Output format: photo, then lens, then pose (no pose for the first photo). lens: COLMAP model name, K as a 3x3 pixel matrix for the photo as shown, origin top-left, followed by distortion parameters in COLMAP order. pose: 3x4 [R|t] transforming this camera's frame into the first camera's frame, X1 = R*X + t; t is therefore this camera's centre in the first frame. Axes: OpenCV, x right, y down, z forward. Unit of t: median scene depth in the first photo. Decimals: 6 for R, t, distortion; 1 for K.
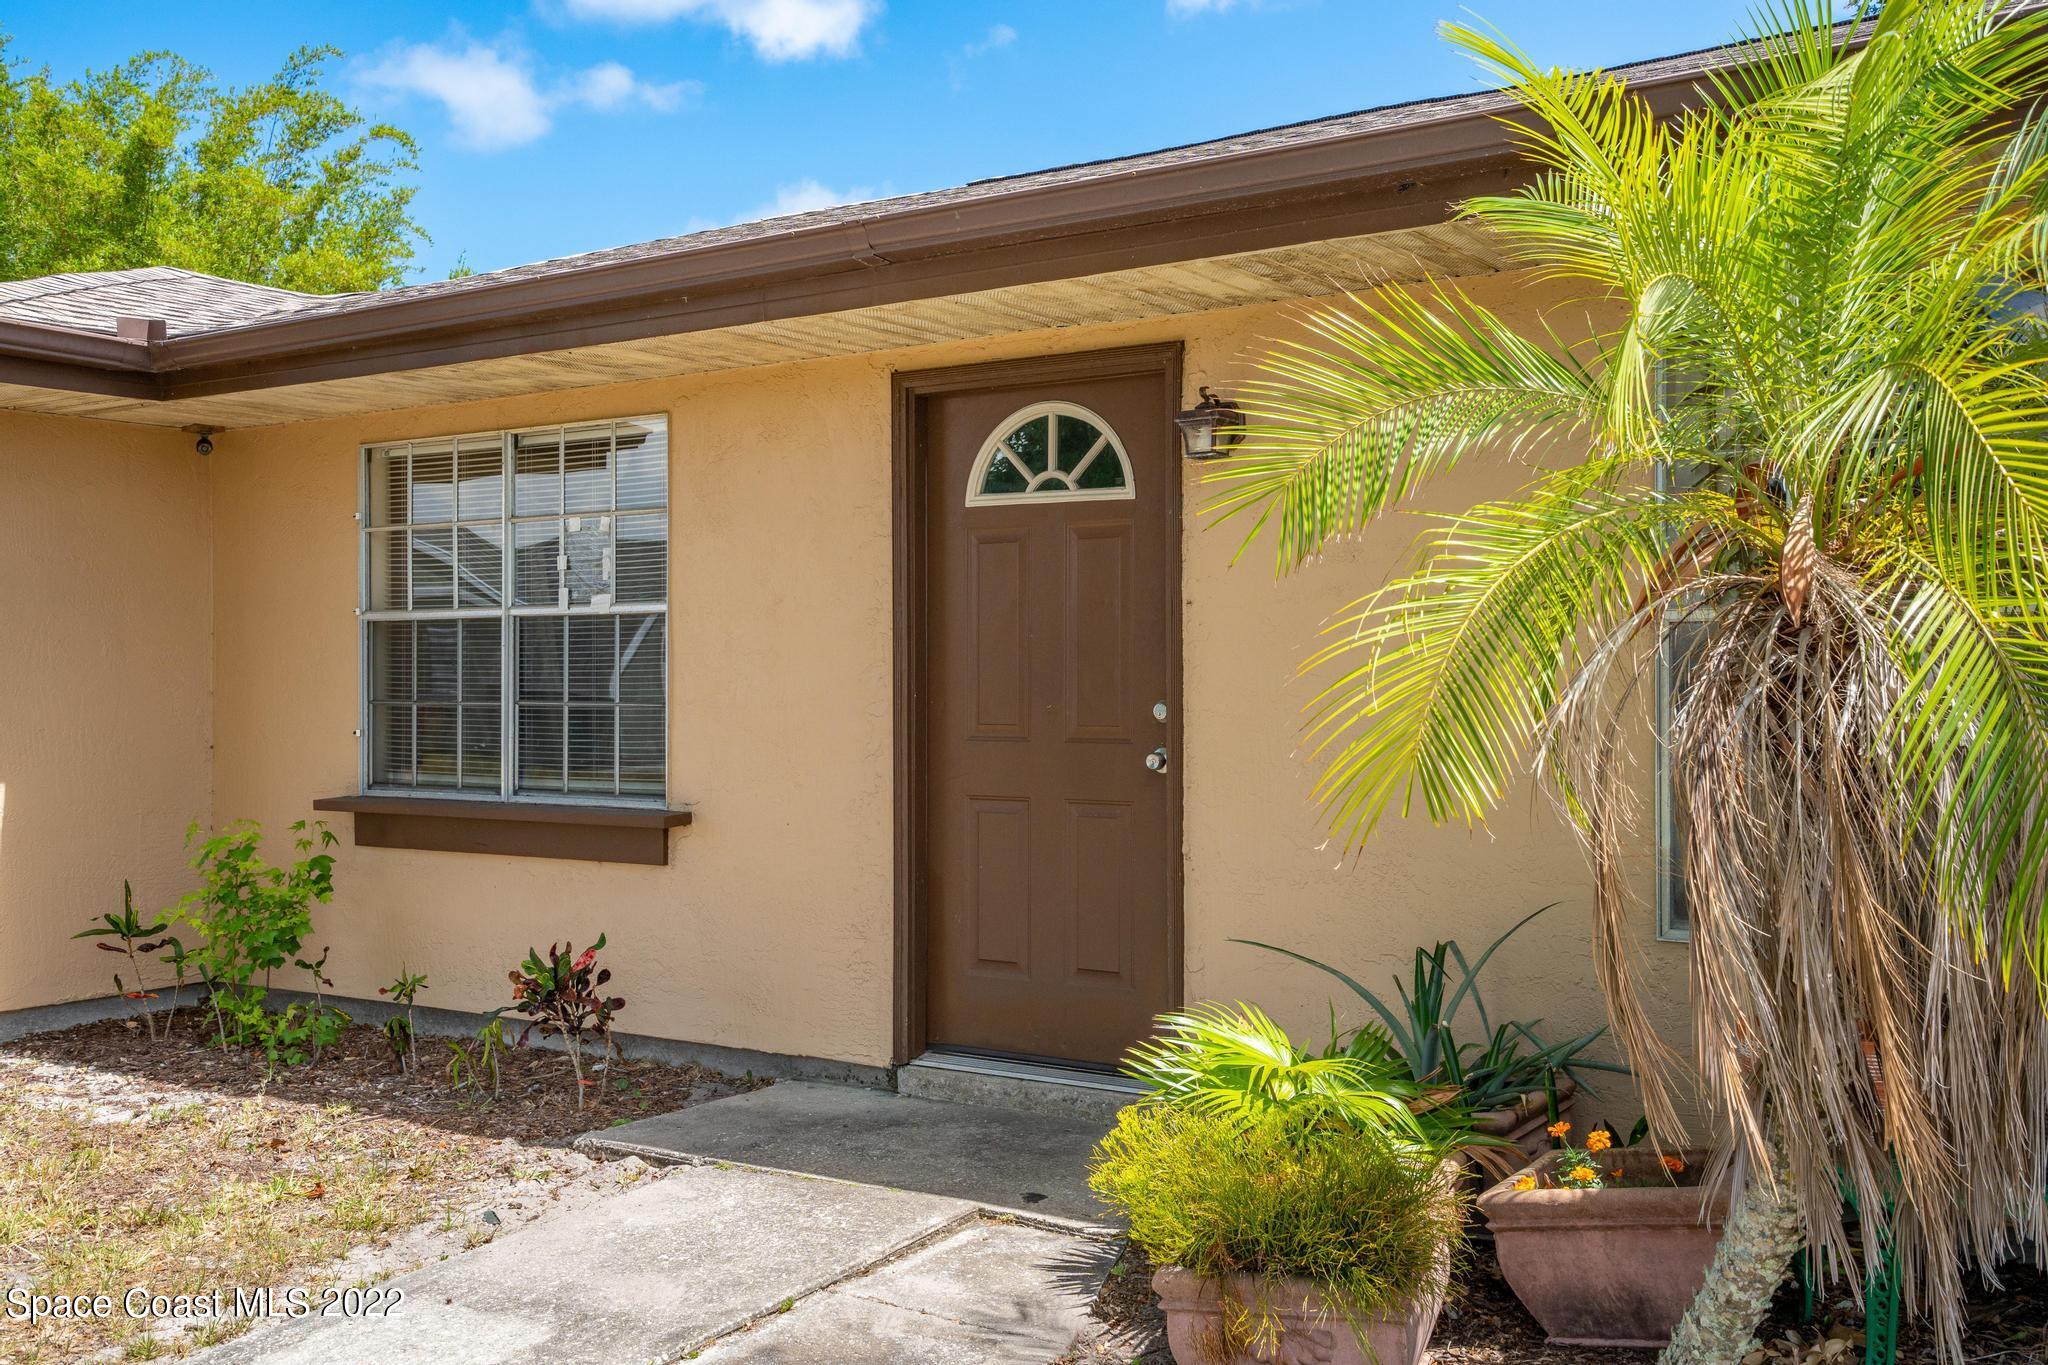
lens RADIAL K [[1989.6, 0, 1014.0], [0, 1989.6, 681.2], [0, 0, 1]] dist [0.071135, 0.006175]
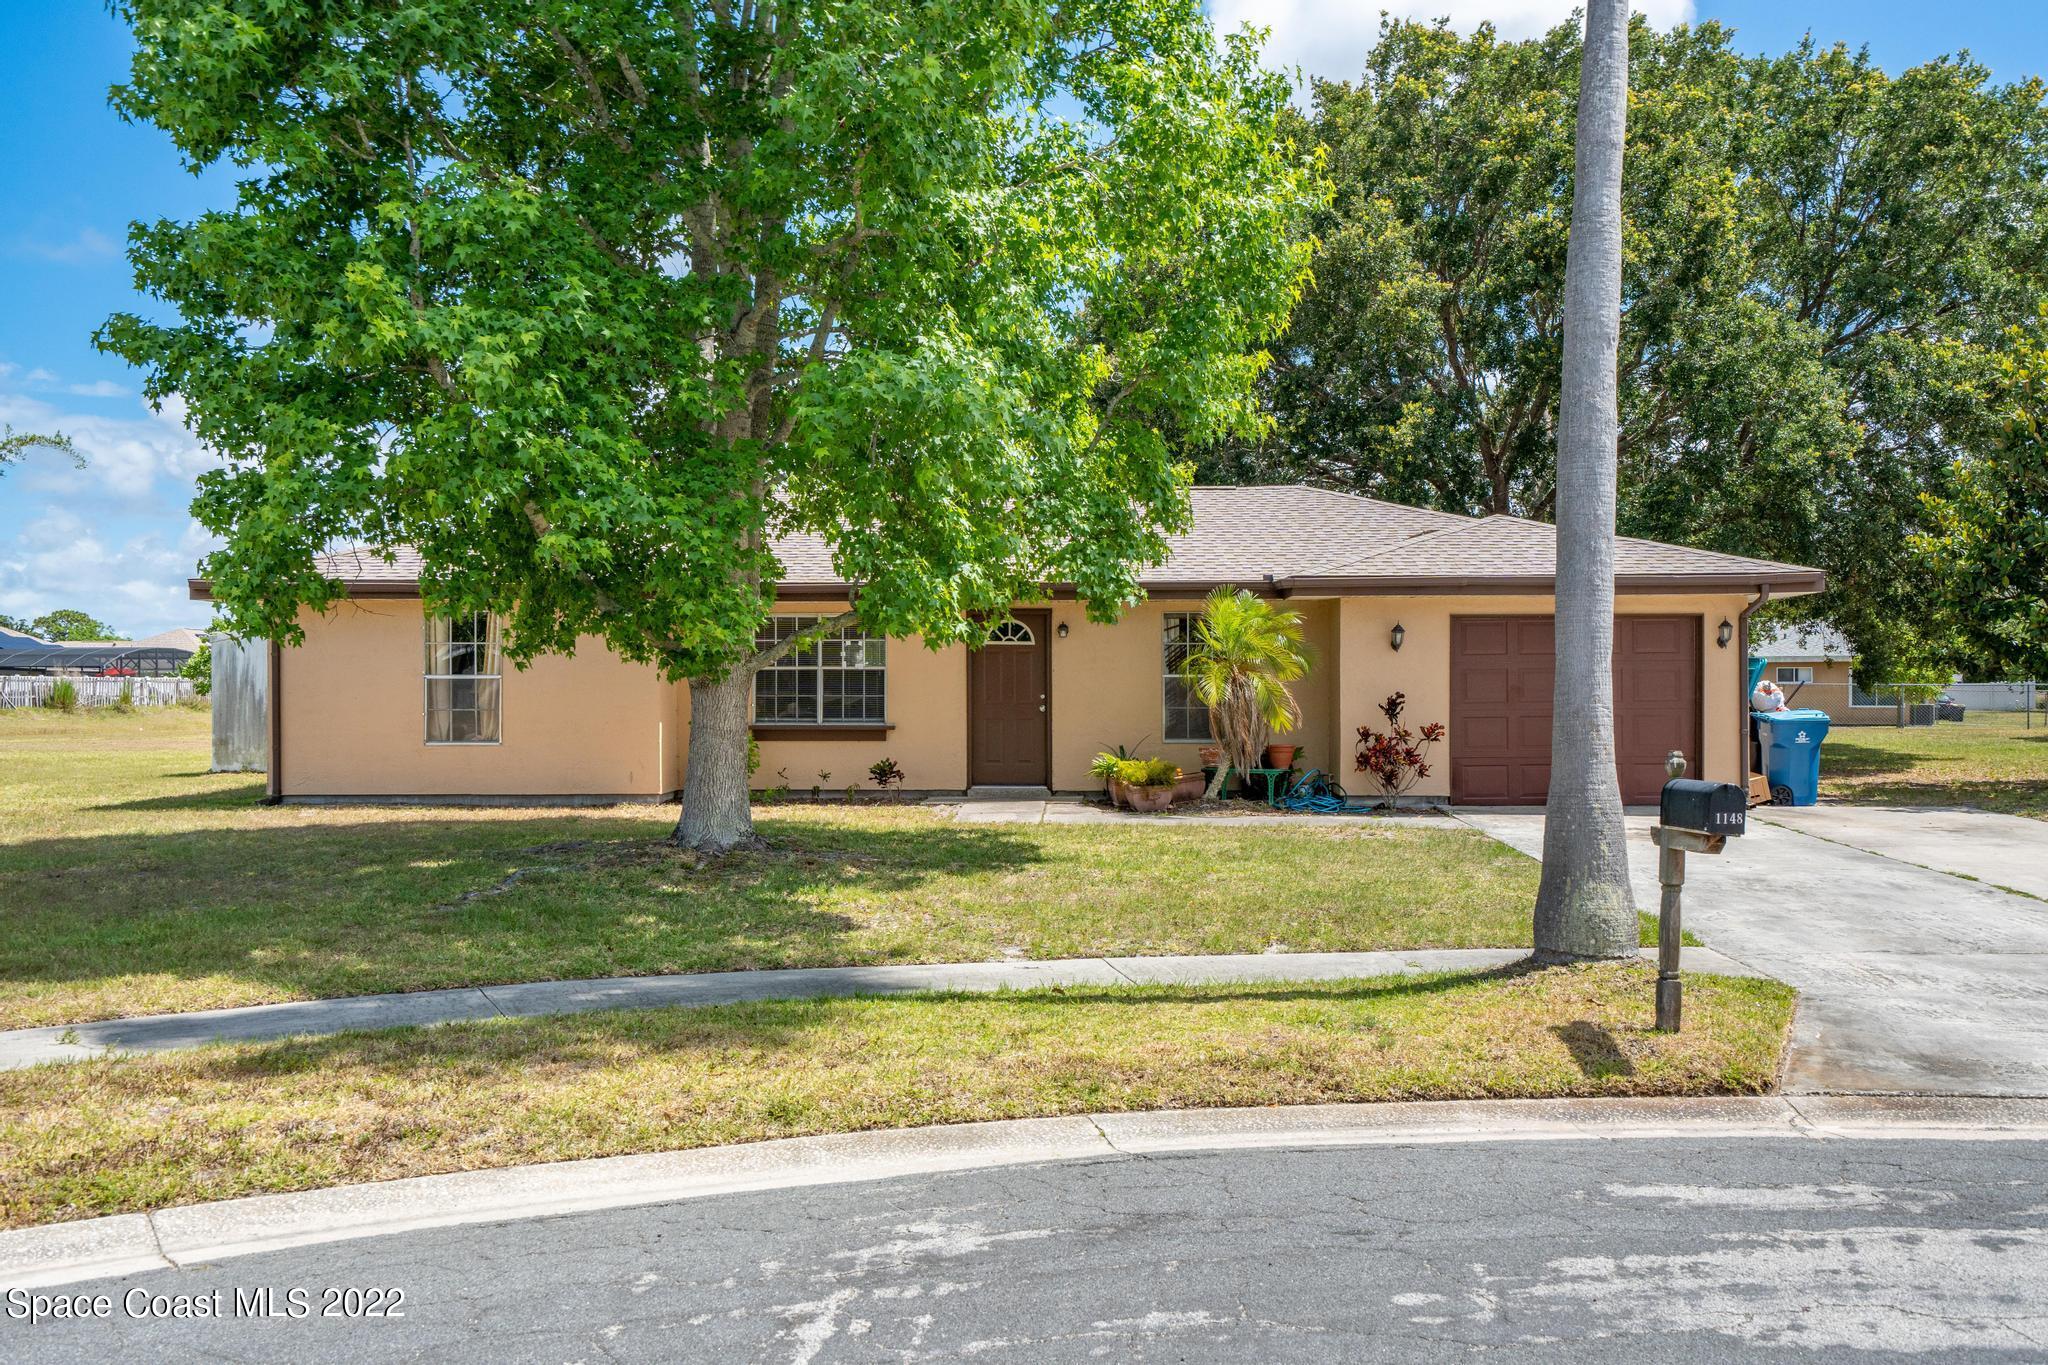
lens RADIAL K [[1887.7, 0, 1024.0], [0, 1887.7, 682.5], [0, 0, 1]] dist [0.039741, -0.005080]
pose [[0.849644, 0.003992, 0.527342, -1.786821], [-0.001032, 0.999982, -0.005908, 0.008025], [-0.527356, 0.004476, 0.849633, -2.036923]]
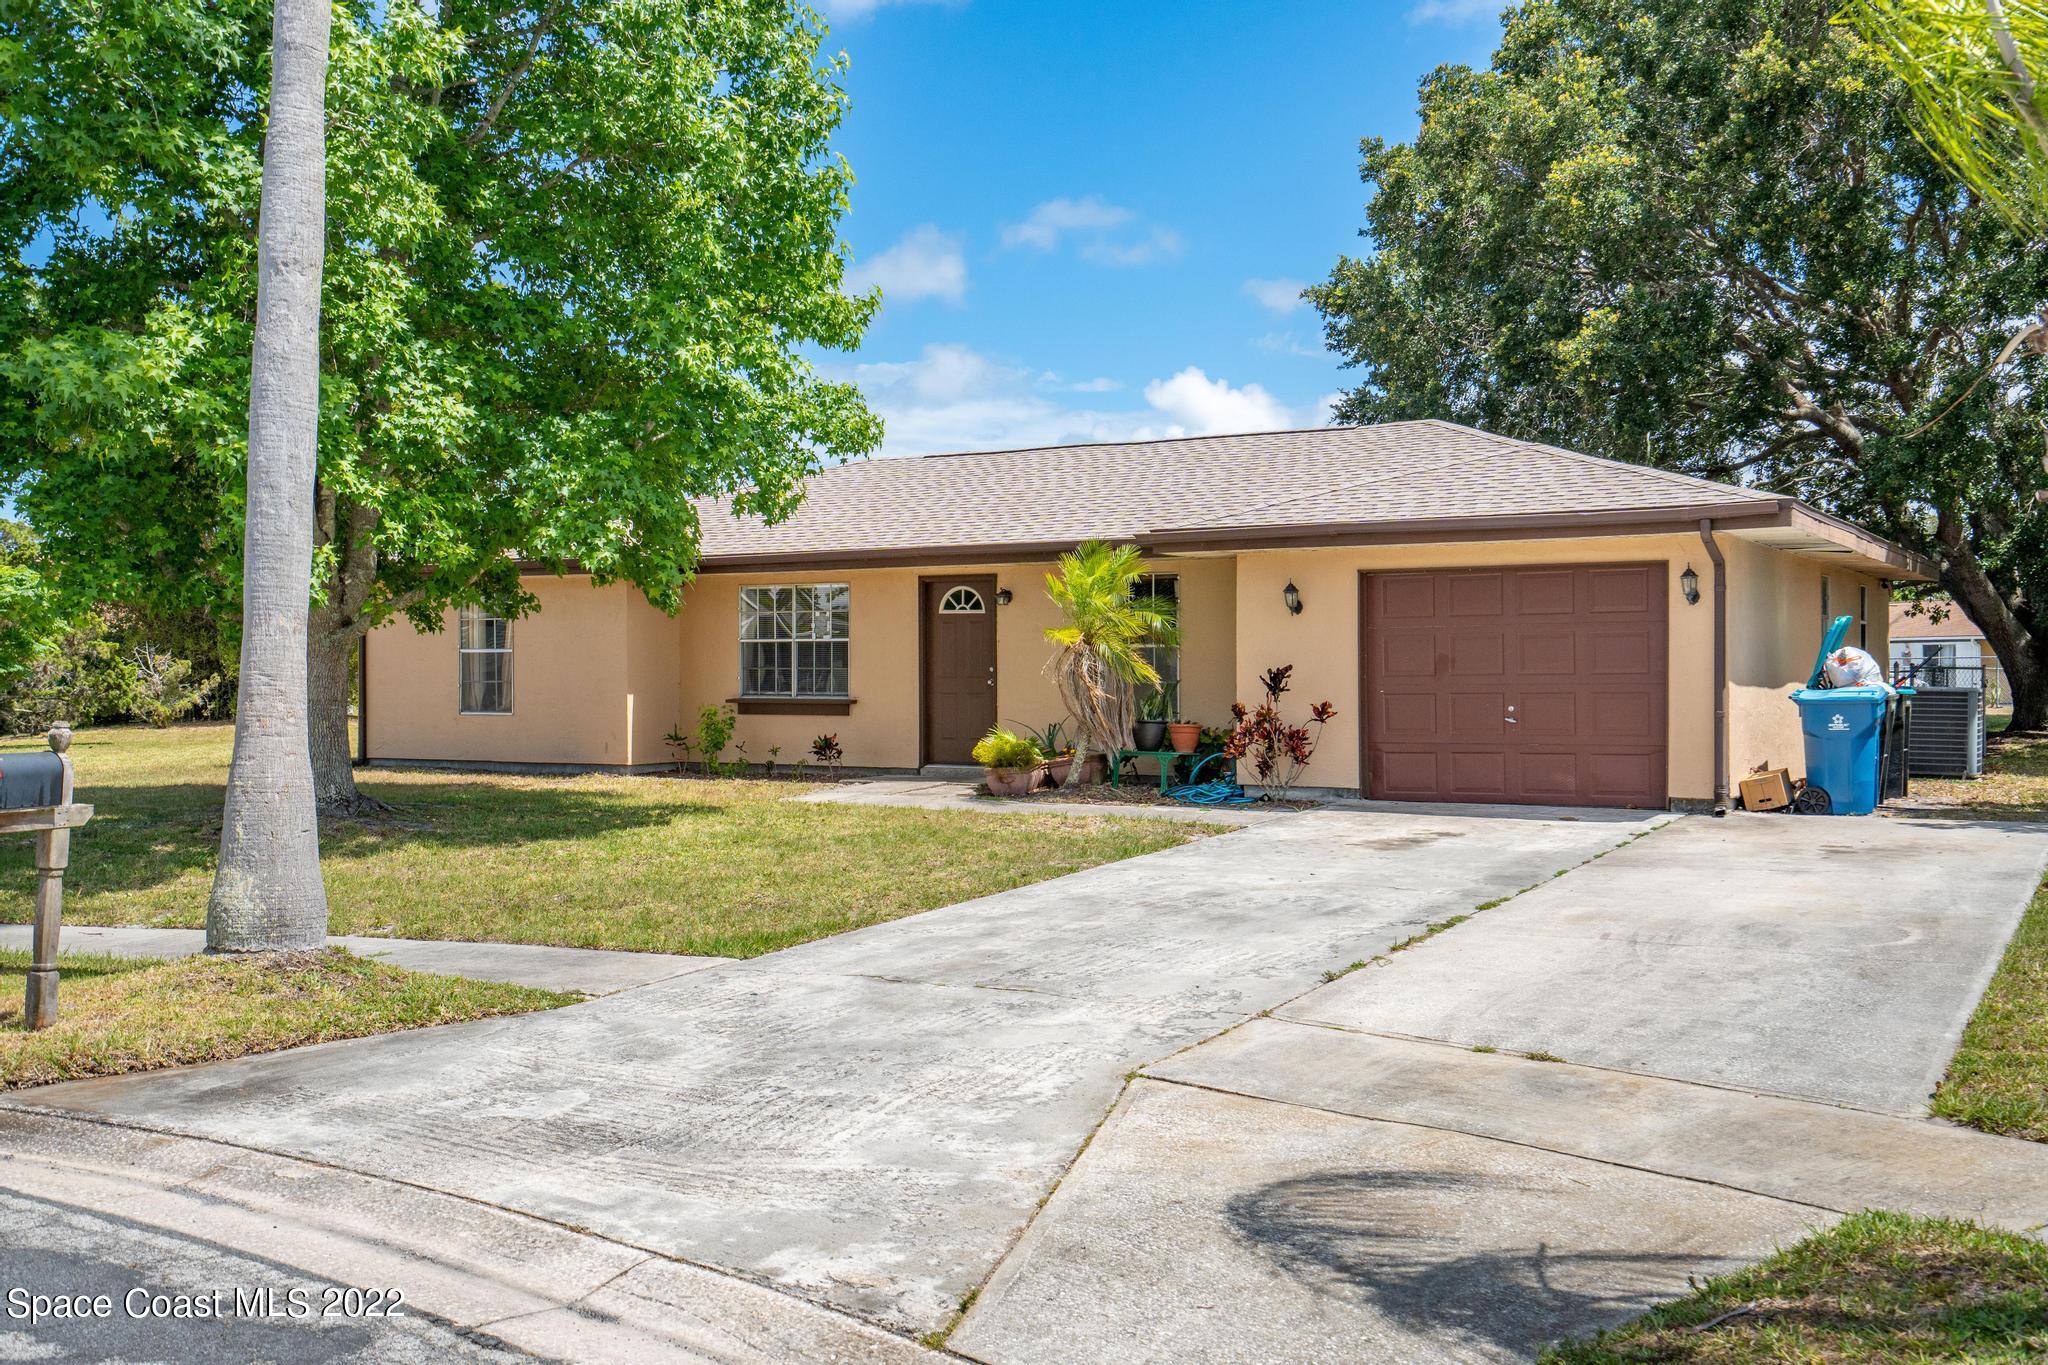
lens RADIAL K [[1989.6, 0, 1014.0], [0, 1989.6, 681.2], [0, 0, 1]] dist [0.071135, 0.006175]
pose [[0.998540, 0.001127, 0.054007, -0.078471], [-0.001416, 0.999985, 0.005309, 0.015777], [-0.054000, -0.005378, 0.998526, -2.476825]]
